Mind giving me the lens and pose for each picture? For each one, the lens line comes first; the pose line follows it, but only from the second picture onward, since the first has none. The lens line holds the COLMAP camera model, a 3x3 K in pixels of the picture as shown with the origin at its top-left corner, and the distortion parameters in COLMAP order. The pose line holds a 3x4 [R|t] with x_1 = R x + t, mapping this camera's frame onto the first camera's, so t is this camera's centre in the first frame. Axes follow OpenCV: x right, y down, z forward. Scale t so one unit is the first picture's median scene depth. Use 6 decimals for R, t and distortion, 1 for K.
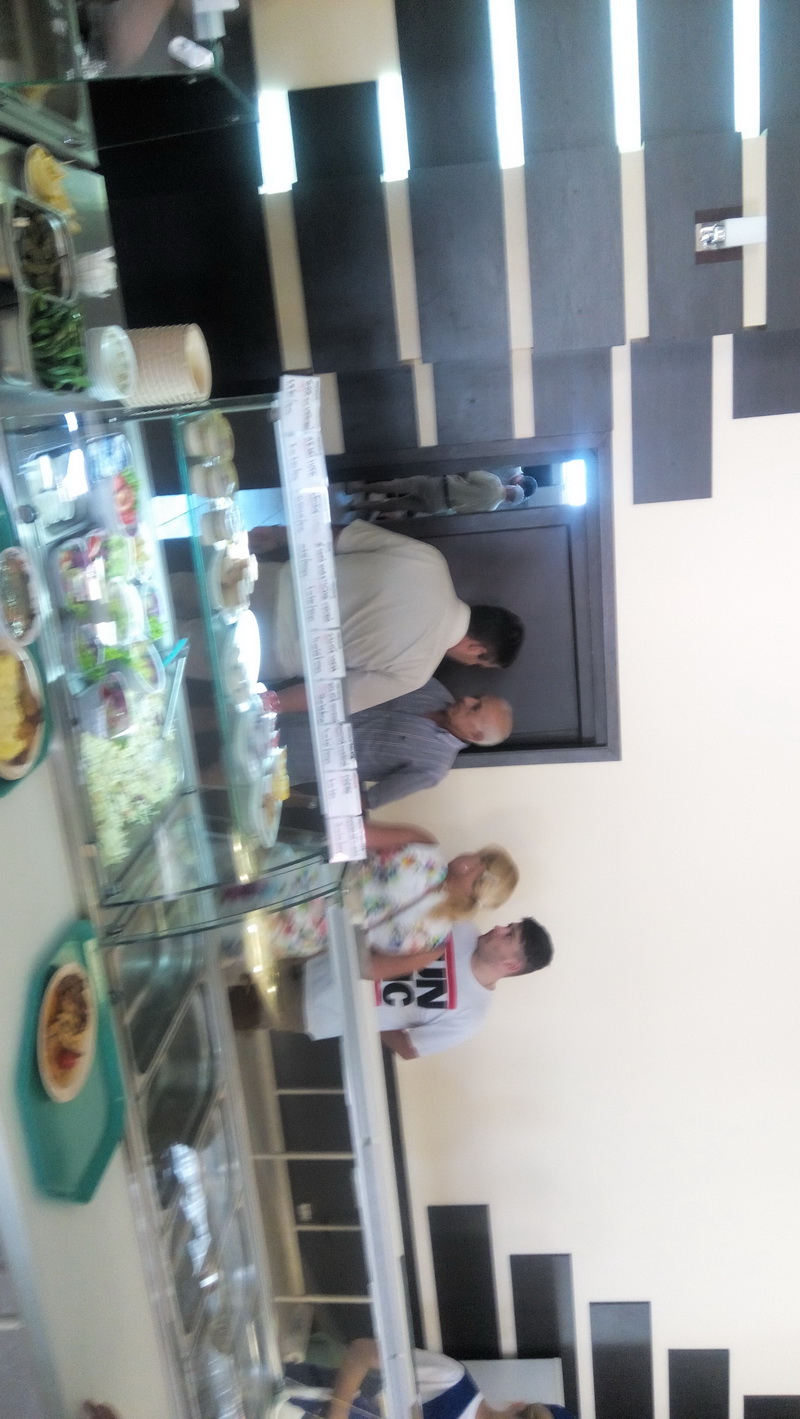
lens RADIAL K [[1078.3, 0, 400.0], [0, 1078.3, 709.5], [0, 0, 1]] dist [0.050227, 0.003253]
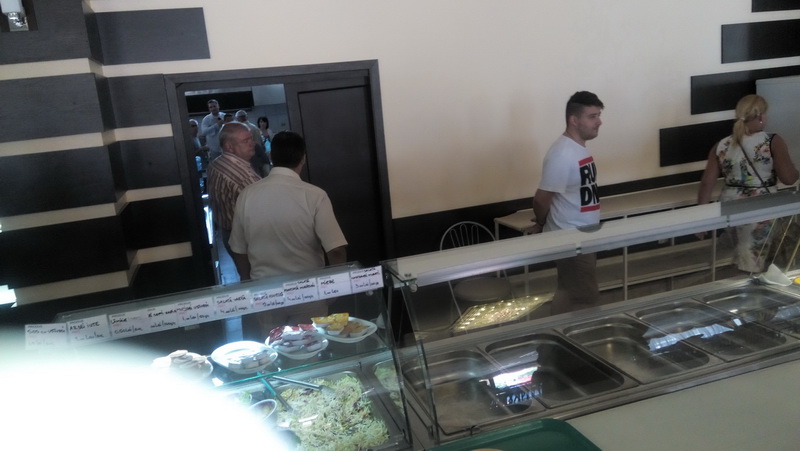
lens RADIAL K [[607.9, 0, 400.0], [0, 607.9, 225.5], [0, 0, 1]] dist [0.050227, 0.003253]
pose [[-0.031062, -0.994860, -0.096378, 0.064205], [0.999515, -0.030703, -0.005208, 0.107006], [0.002222, -0.096493, 0.995331, 0.110534]]
